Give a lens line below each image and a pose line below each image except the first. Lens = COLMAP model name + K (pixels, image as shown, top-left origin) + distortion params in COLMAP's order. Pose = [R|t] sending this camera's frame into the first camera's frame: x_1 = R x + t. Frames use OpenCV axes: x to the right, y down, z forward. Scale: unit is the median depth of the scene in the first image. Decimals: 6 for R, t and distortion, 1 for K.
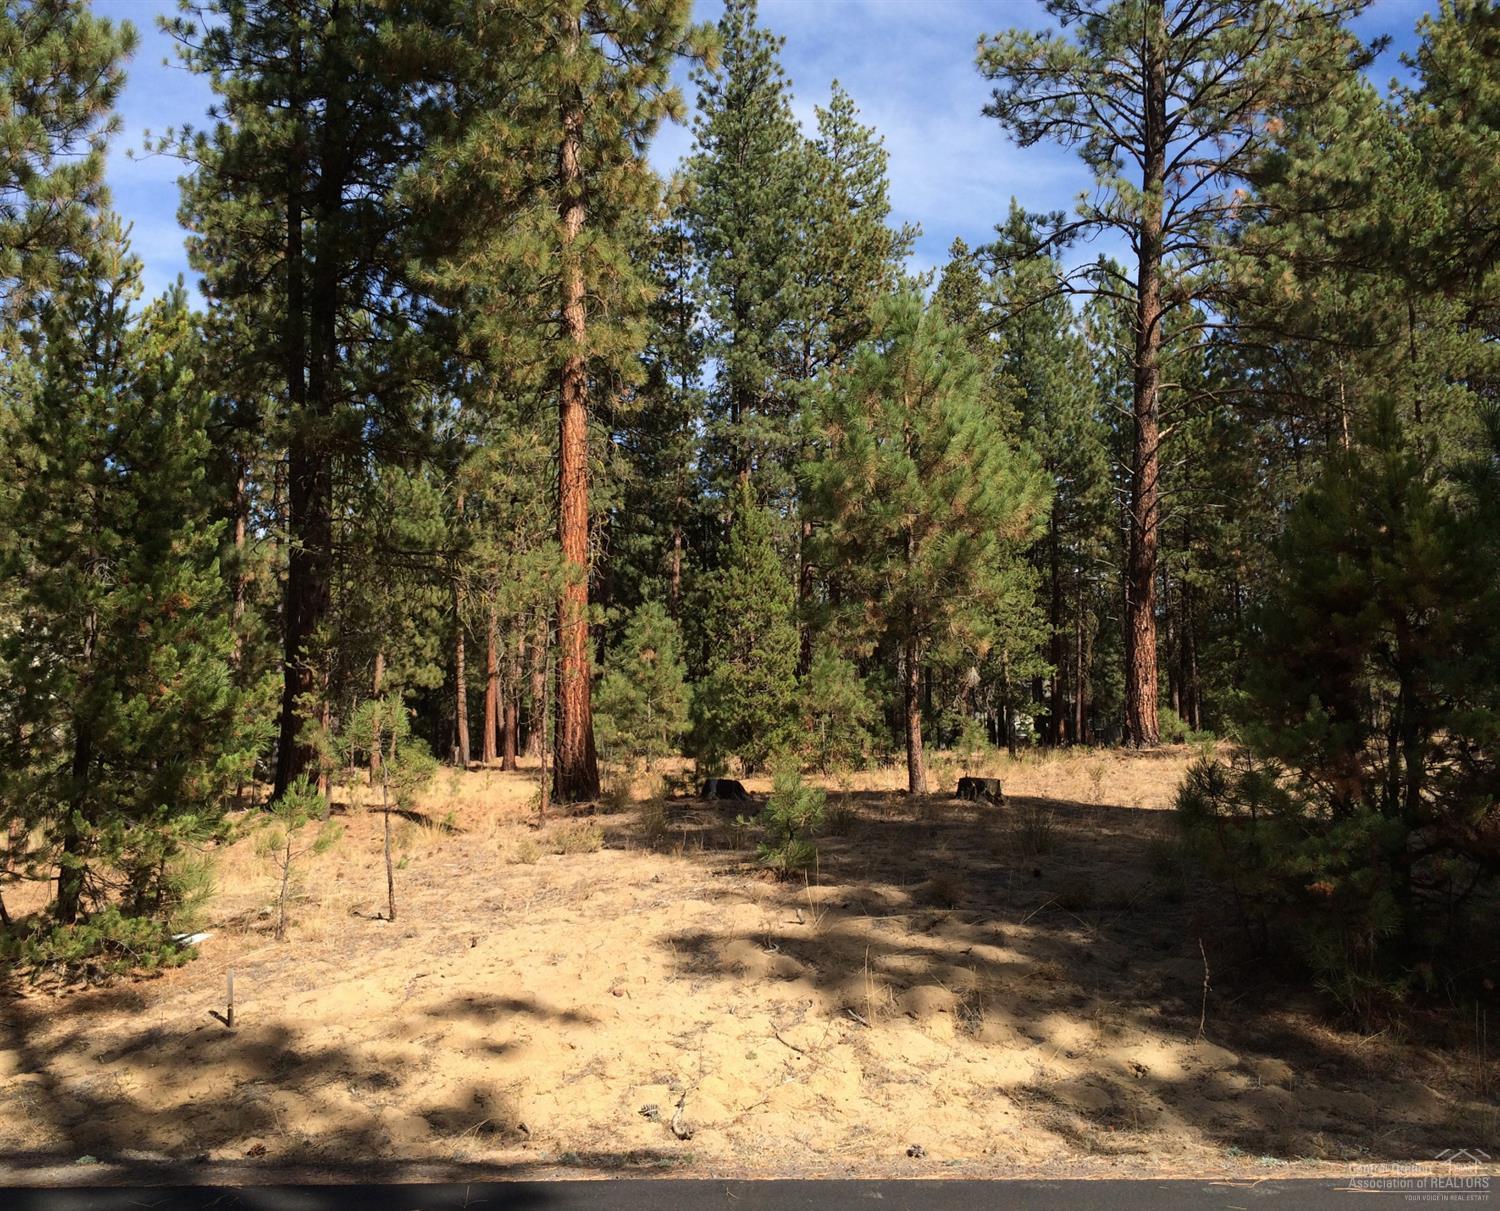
lens RADIAL K [[1362.3, 0, 688.2], [0, 1362.3, 623.3], [0, 0, 1]] dist [0.088654, -0.113769]
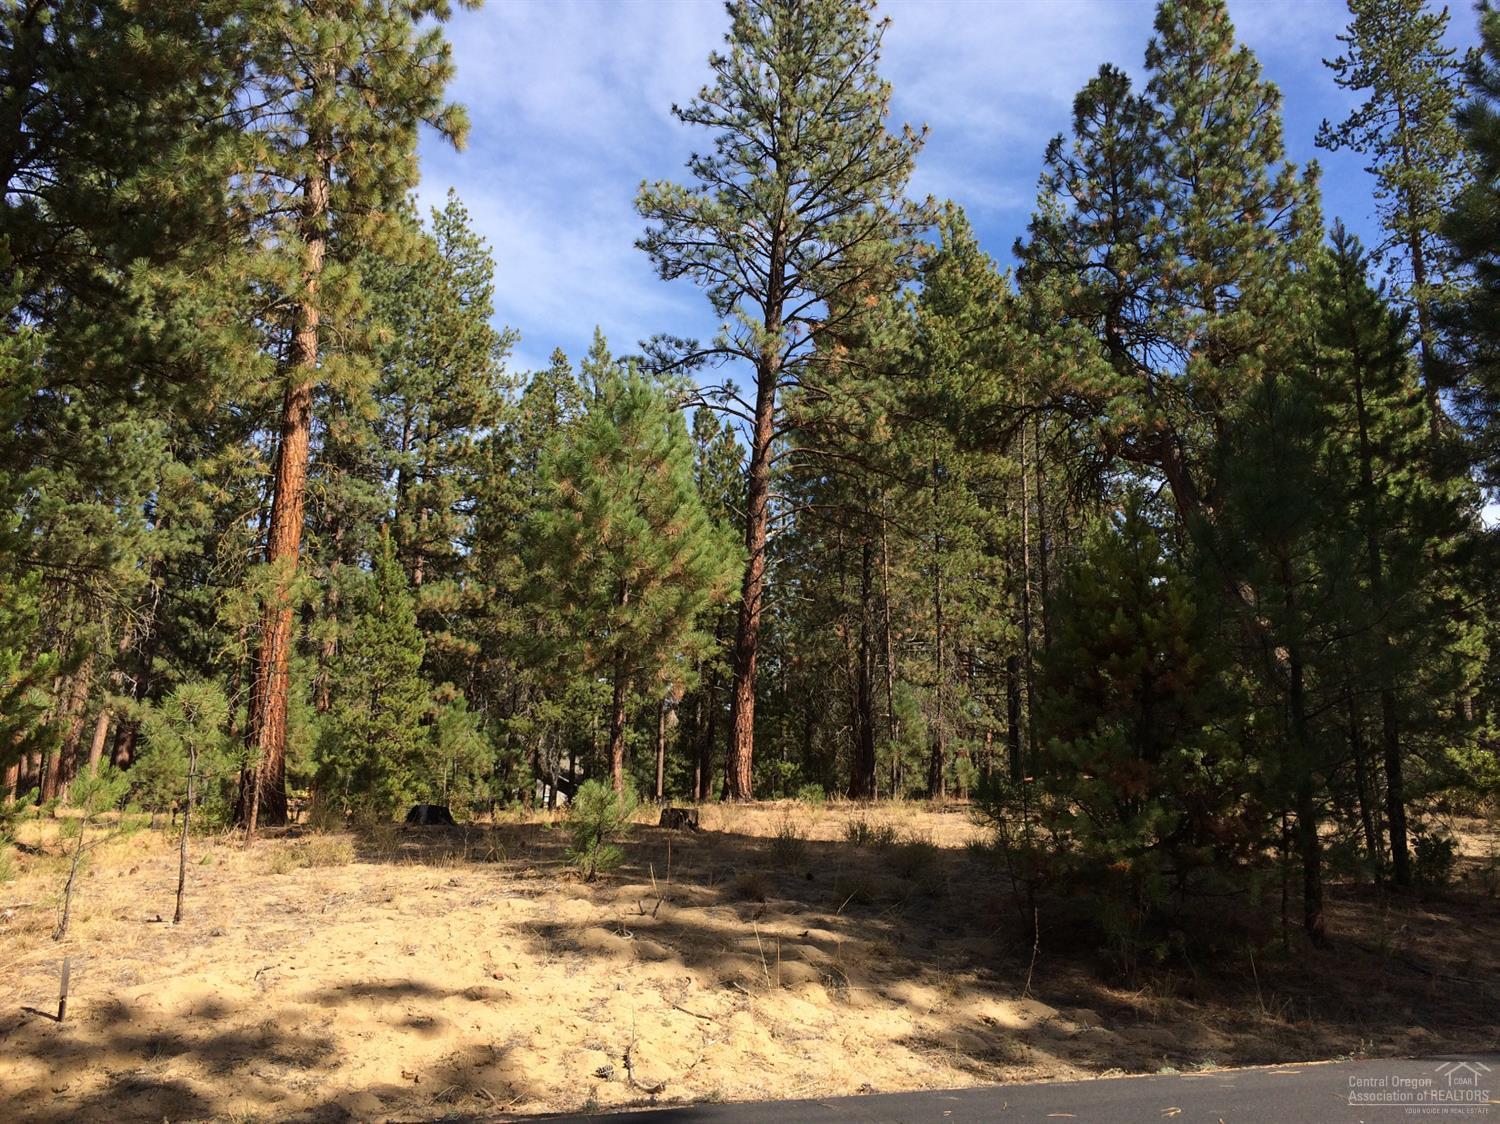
lens RADIAL K [[1265.8, 0, 750.0], [0, 1265.8, 562.0], [0, 0, 1]] dist [0.099691, -0.061925]
pose [[0.920449, 0.109607, 0.375180, -0.074013], [-0.068271, 0.990205, -0.121792, 0.018624], [-0.384854, 0.086489, 0.918916, 0.007144]]
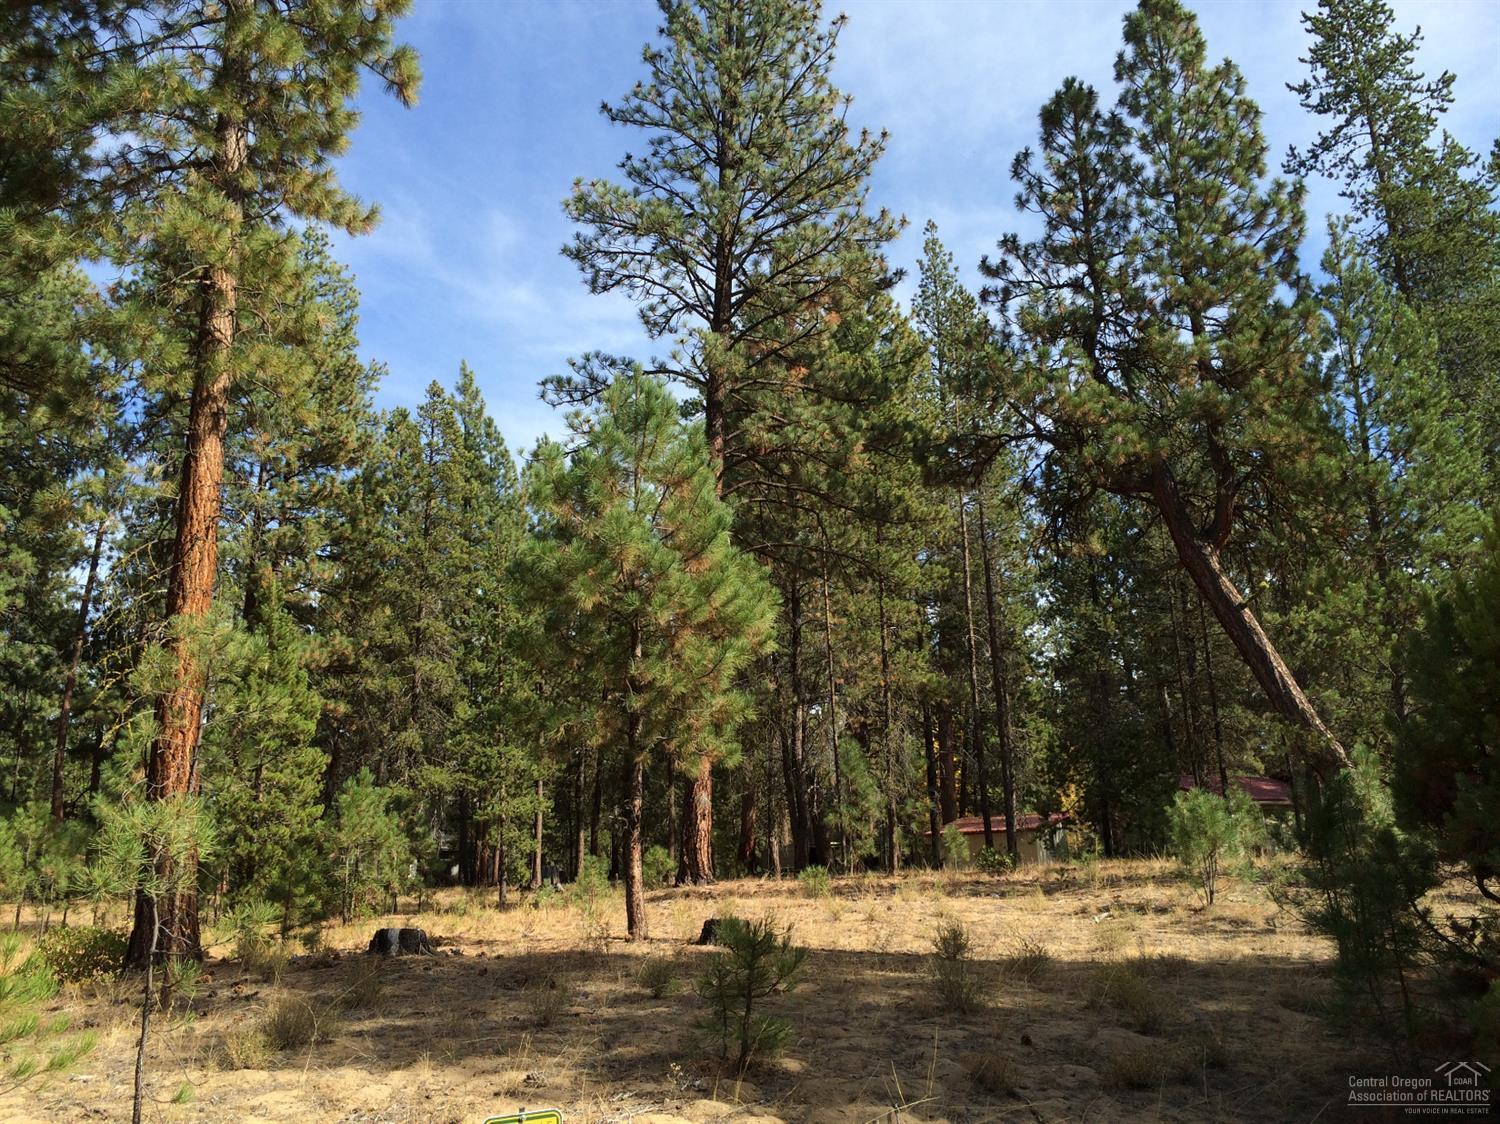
lens RADIAL K [[1290.2, 0, 772.5], [0, 1290.2, 563.9], [0, 0, 1]] dist [0.051783, -0.000222]
pose [[0.867345, 0.118545, 0.483383, -0.096311], [-0.042812, 0.985391, -0.164840, 0.012794], [-0.495862, 0.122278, 0.859749, 0.128125]]
